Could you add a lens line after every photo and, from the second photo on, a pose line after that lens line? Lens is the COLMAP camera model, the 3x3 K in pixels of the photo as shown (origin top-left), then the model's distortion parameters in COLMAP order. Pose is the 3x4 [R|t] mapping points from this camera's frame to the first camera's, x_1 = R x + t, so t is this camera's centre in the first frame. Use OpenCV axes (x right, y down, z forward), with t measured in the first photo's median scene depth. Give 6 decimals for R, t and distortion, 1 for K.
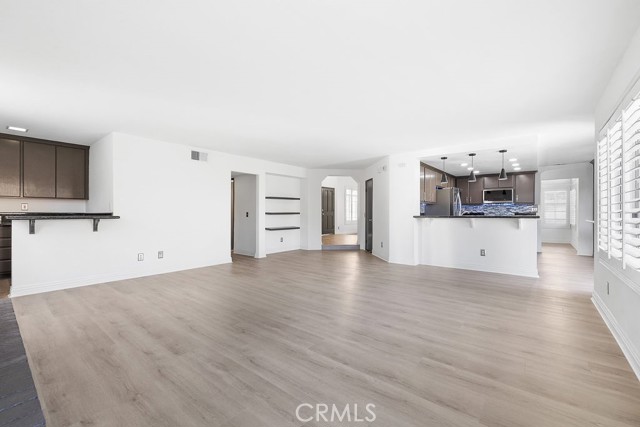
lens RADIAL K [[270.4, 0, 320.0], [0, 270.4, 213.5], [0, 0, 1]] dist [0.000633, -0.000205]
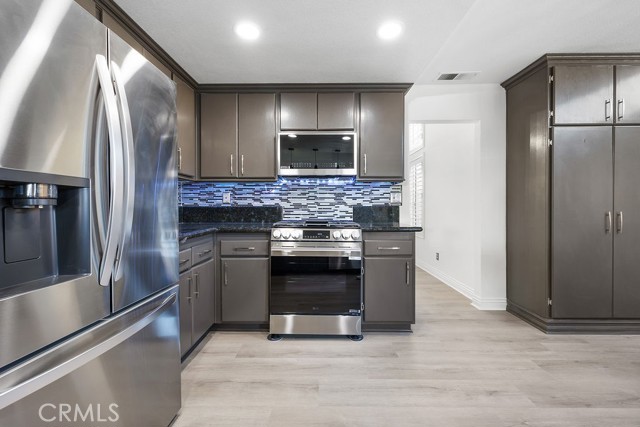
lens RADIAL K [[270.4, 0, 320.0], [0, 270.4, 213.5], [0, 0, 1]] dist [0.000633, -0.000205]
pose [[0.788365, -0.016889, 0.614976, 0.512773], [0.004594, 0.999757, 0.021566, -0.001149], [-0.615191, -0.014177, 0.788251, 0.825290]]
